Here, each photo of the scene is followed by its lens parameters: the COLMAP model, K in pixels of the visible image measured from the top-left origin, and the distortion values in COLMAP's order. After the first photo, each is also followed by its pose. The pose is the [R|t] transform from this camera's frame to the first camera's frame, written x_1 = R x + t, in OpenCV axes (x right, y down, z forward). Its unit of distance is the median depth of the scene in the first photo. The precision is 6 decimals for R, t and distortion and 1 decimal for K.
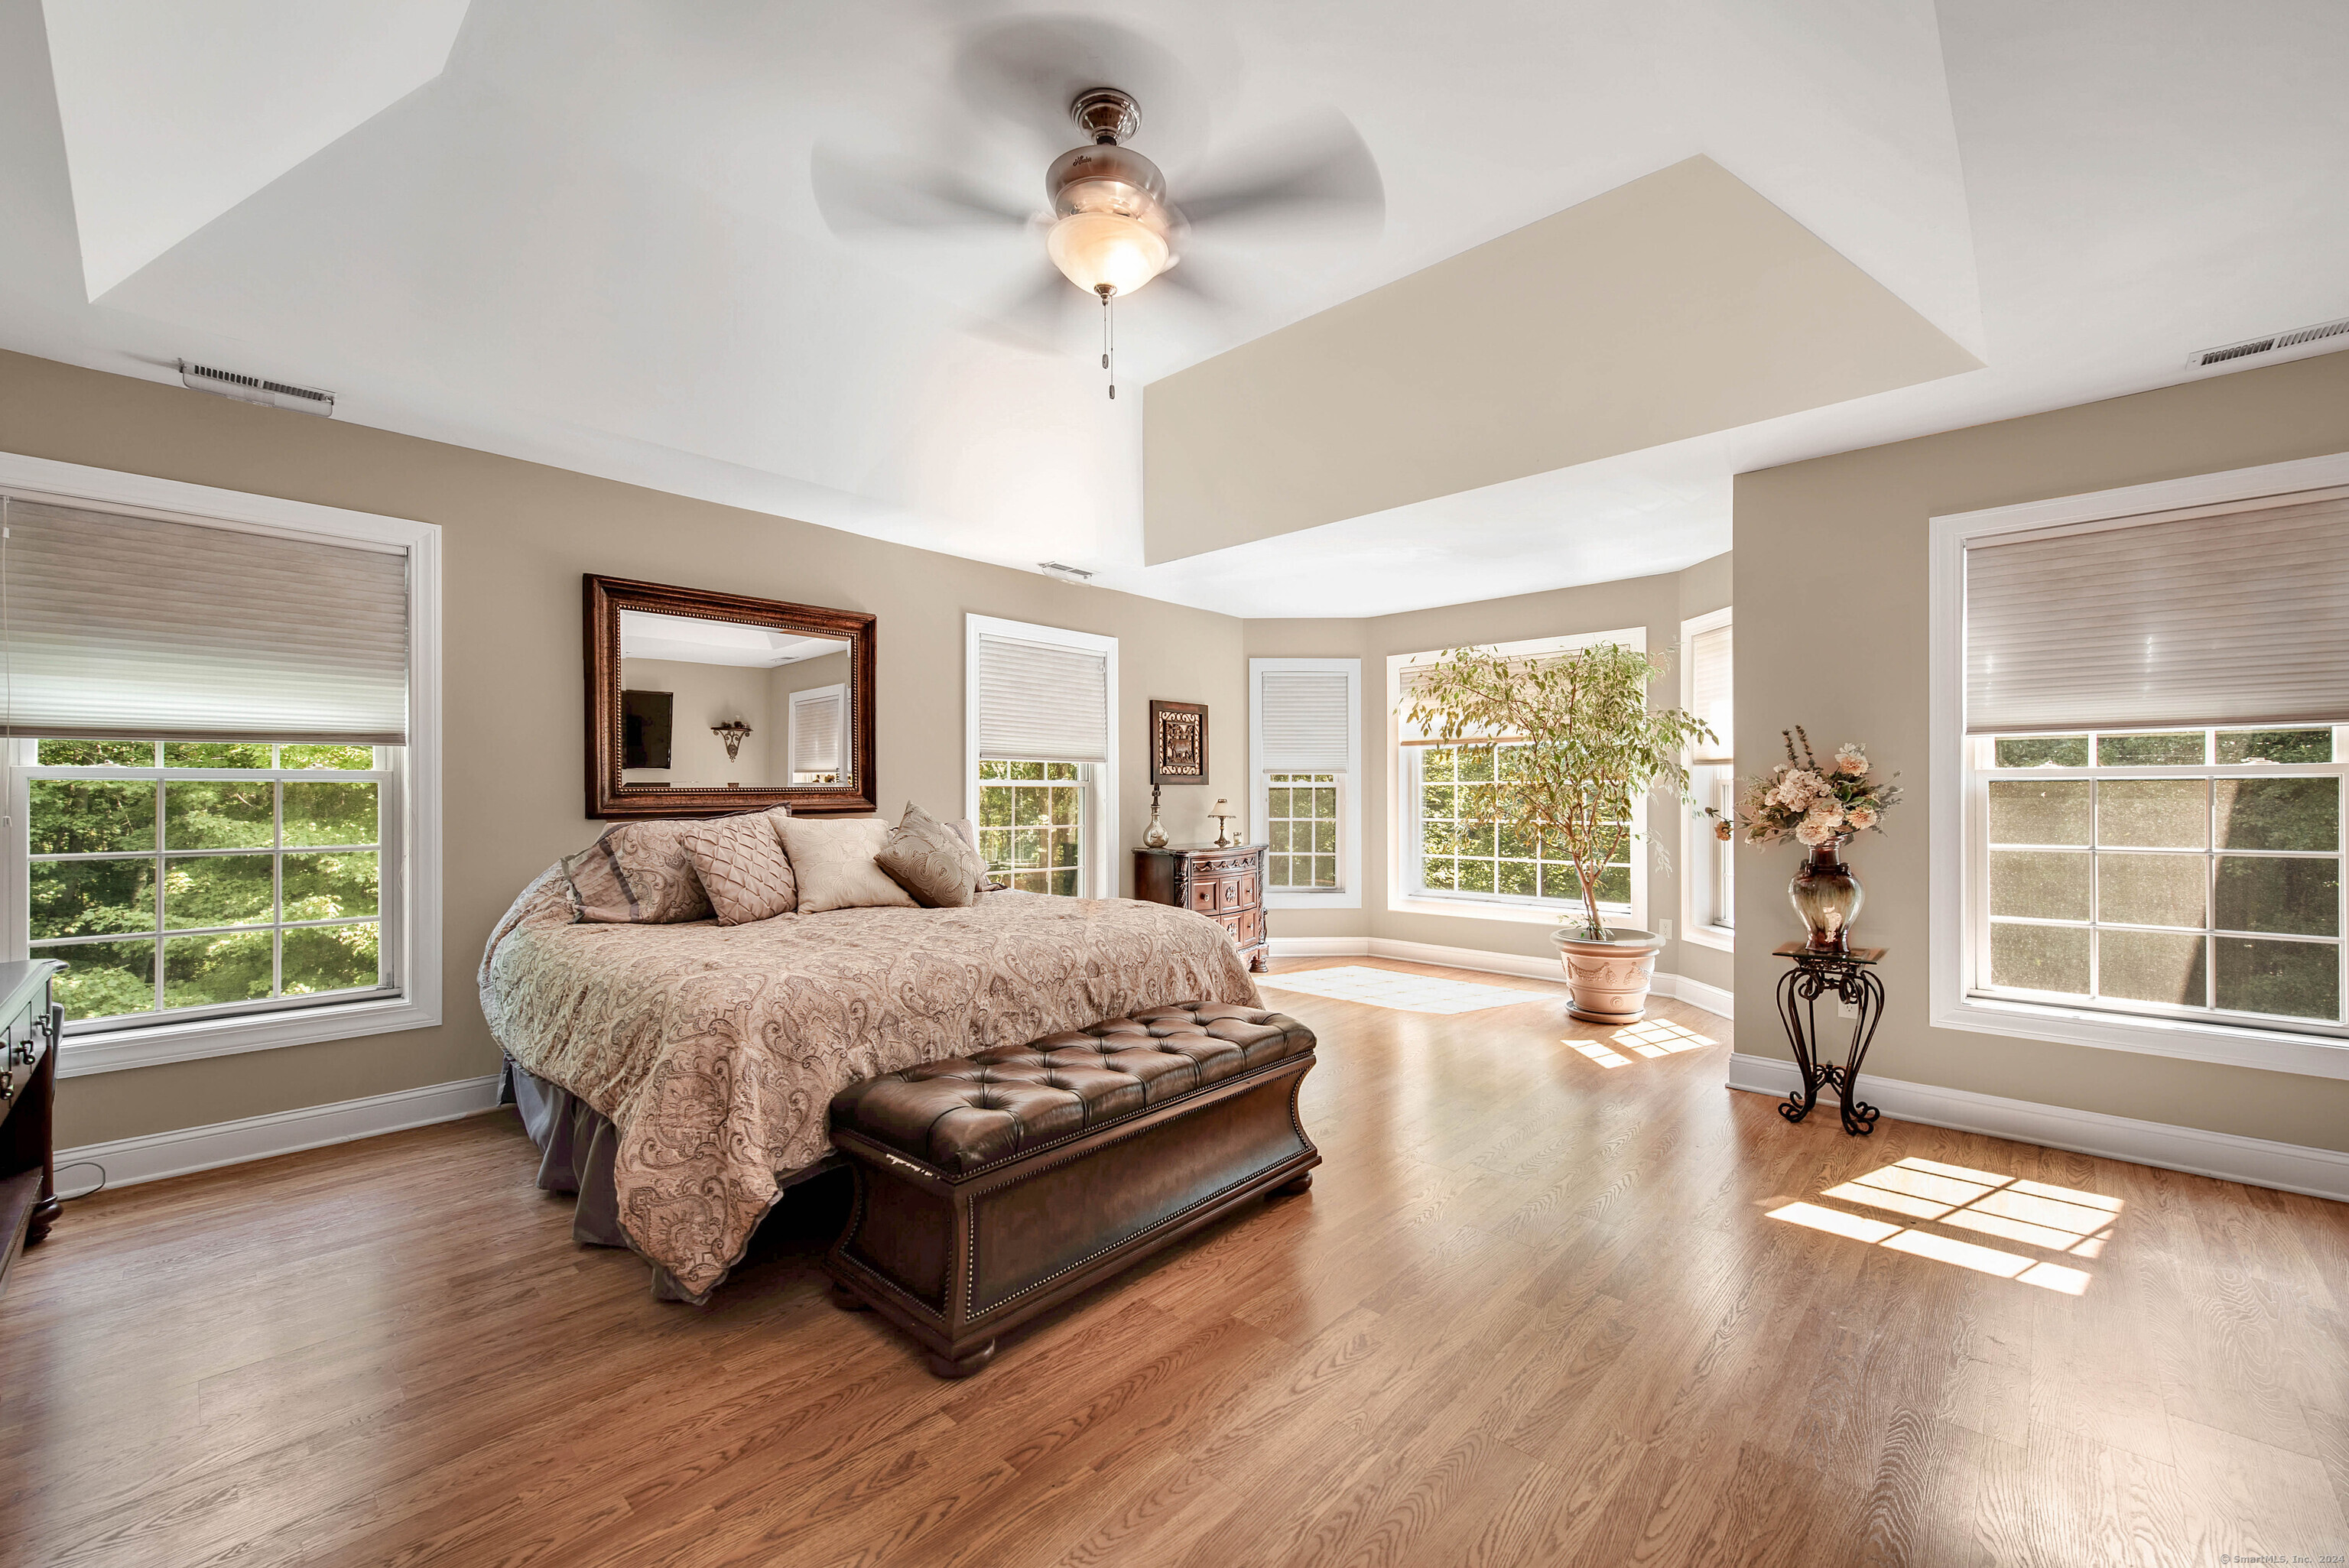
lens RADIAL K [[949.1, 0, 1187.0], [0, 949.1, 778.5], [0, 0, 1]] dist [0.002040, -0.000867]
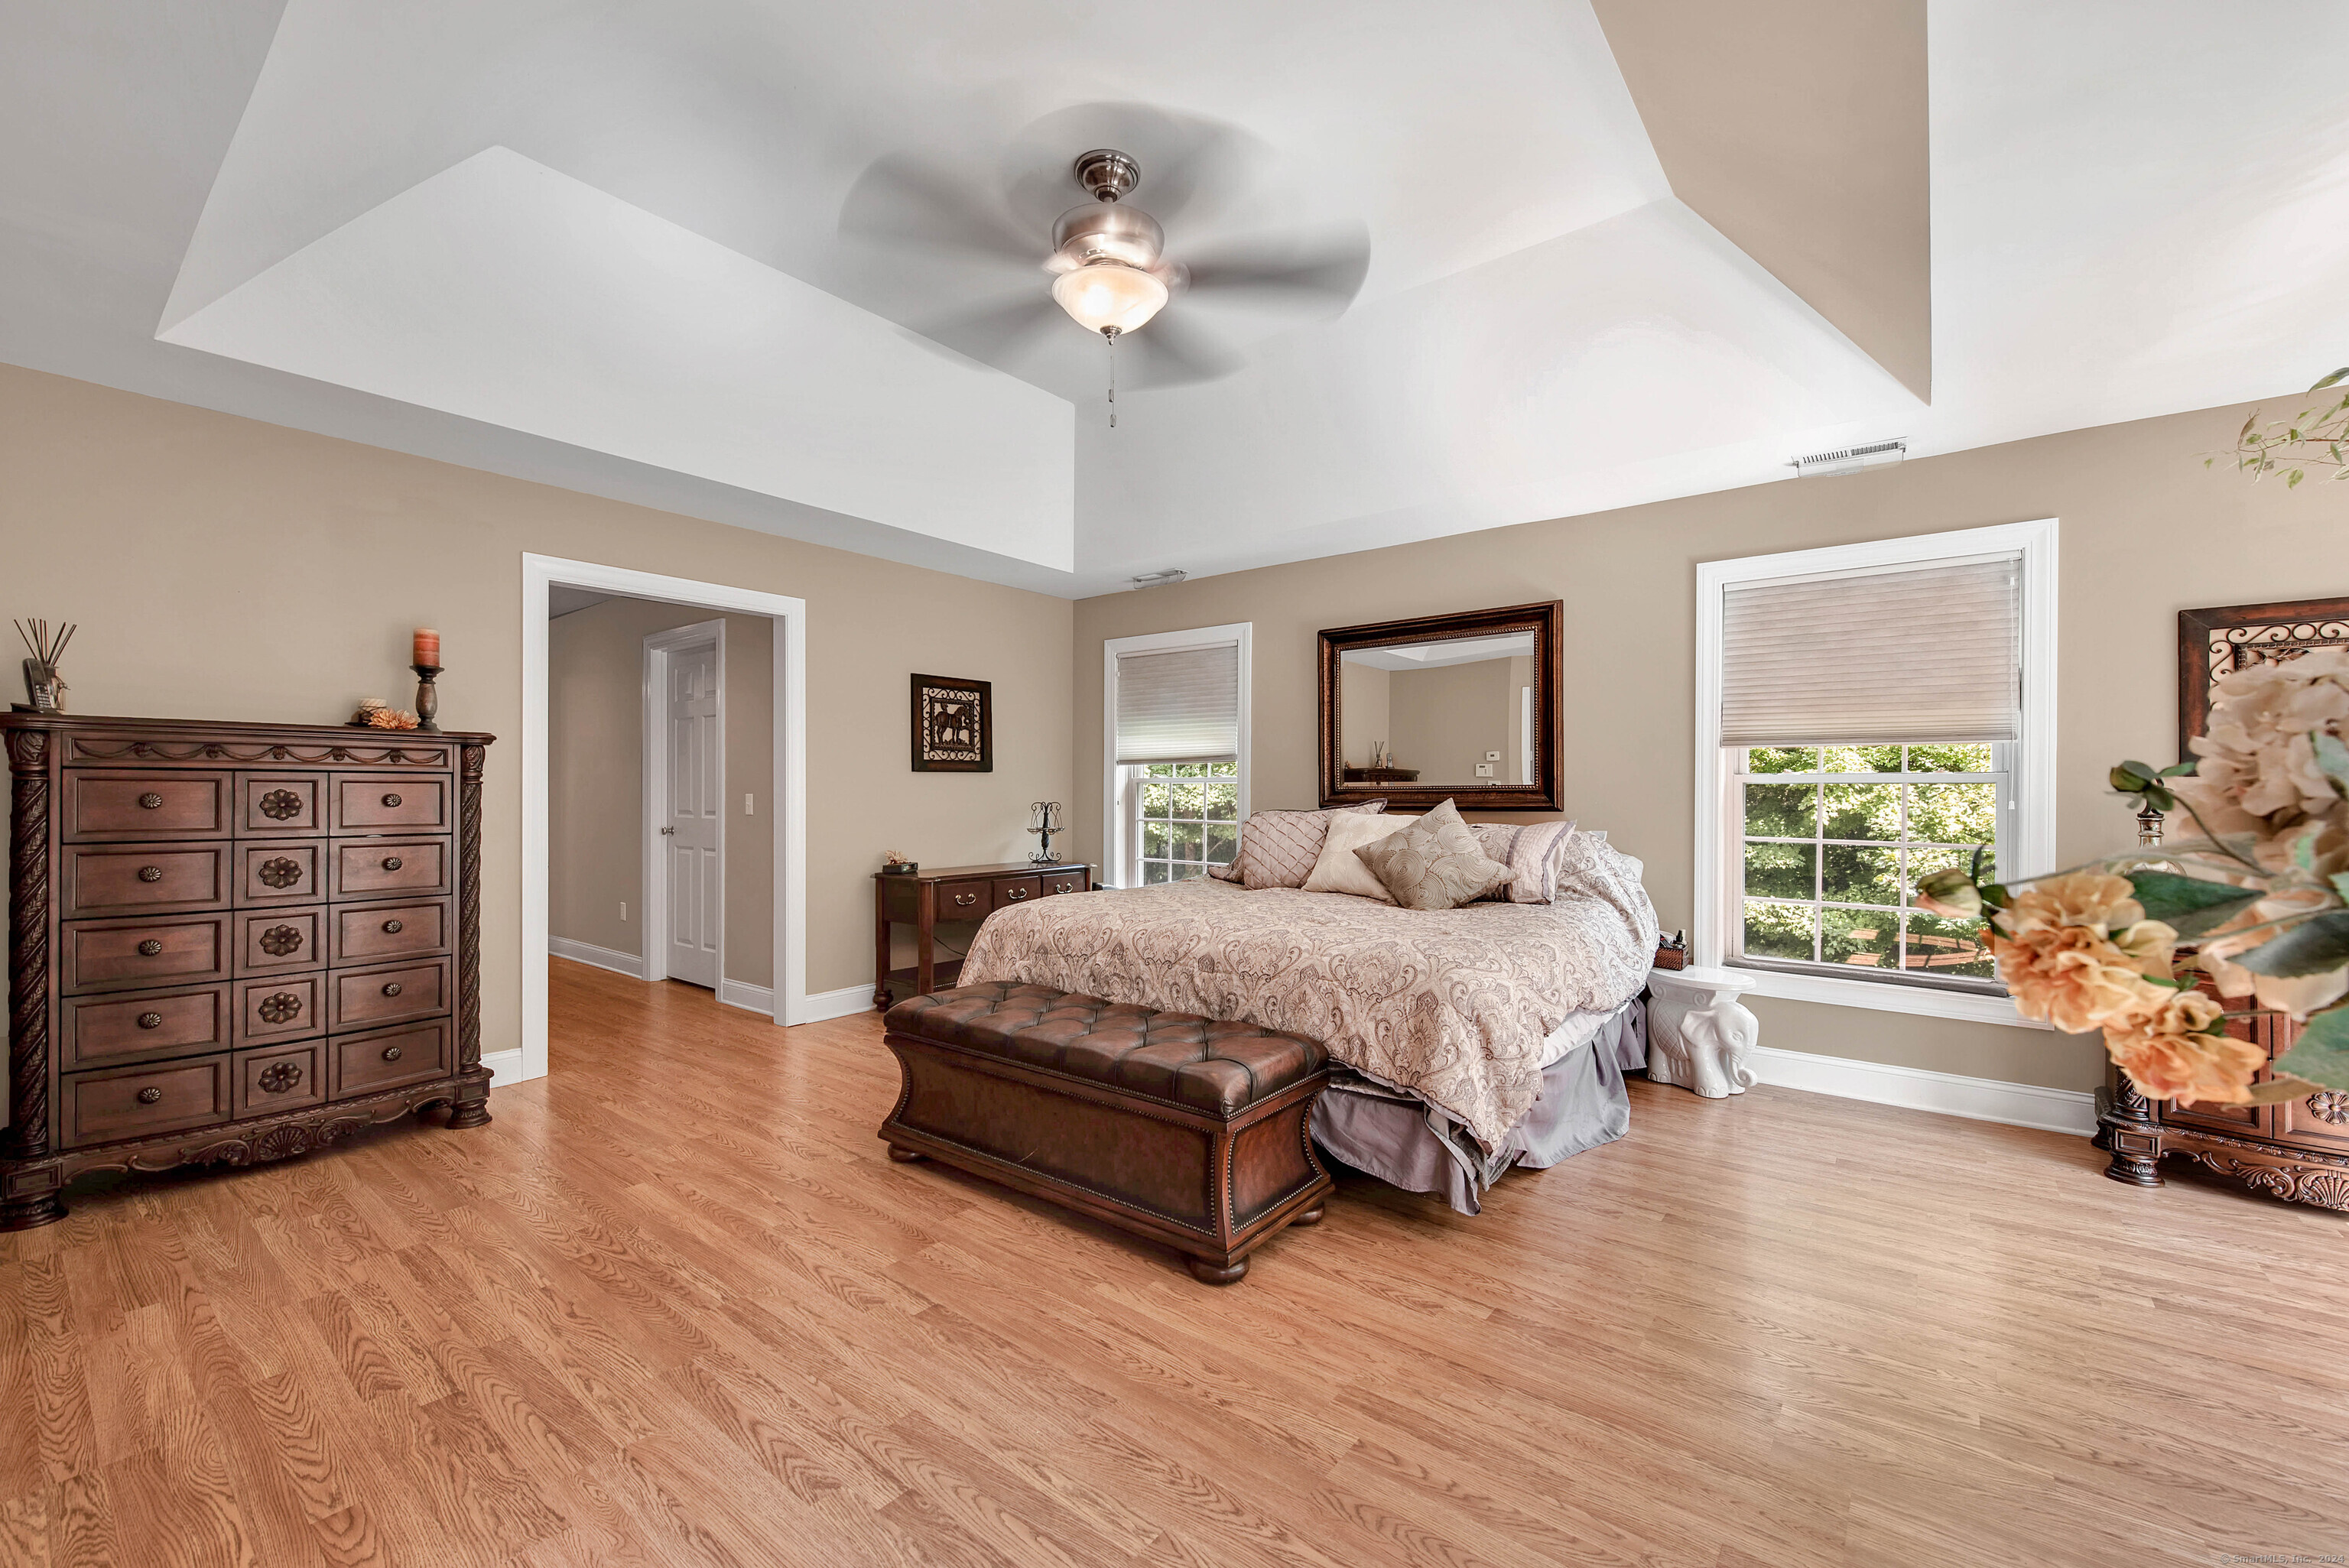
lens RADIAL K [[949.1, 0, 1188.4], [0, 949.1, 801.6], [0, 0, 1]] dist [0.002040, -0.000867]
pose [[0.079105, 0.004507, -0.996856, 0.831420], [0.006948, 0.999963, 0.005072, 0.023192], [0.996842, -0.007328, 0.079071, 0.836747]]
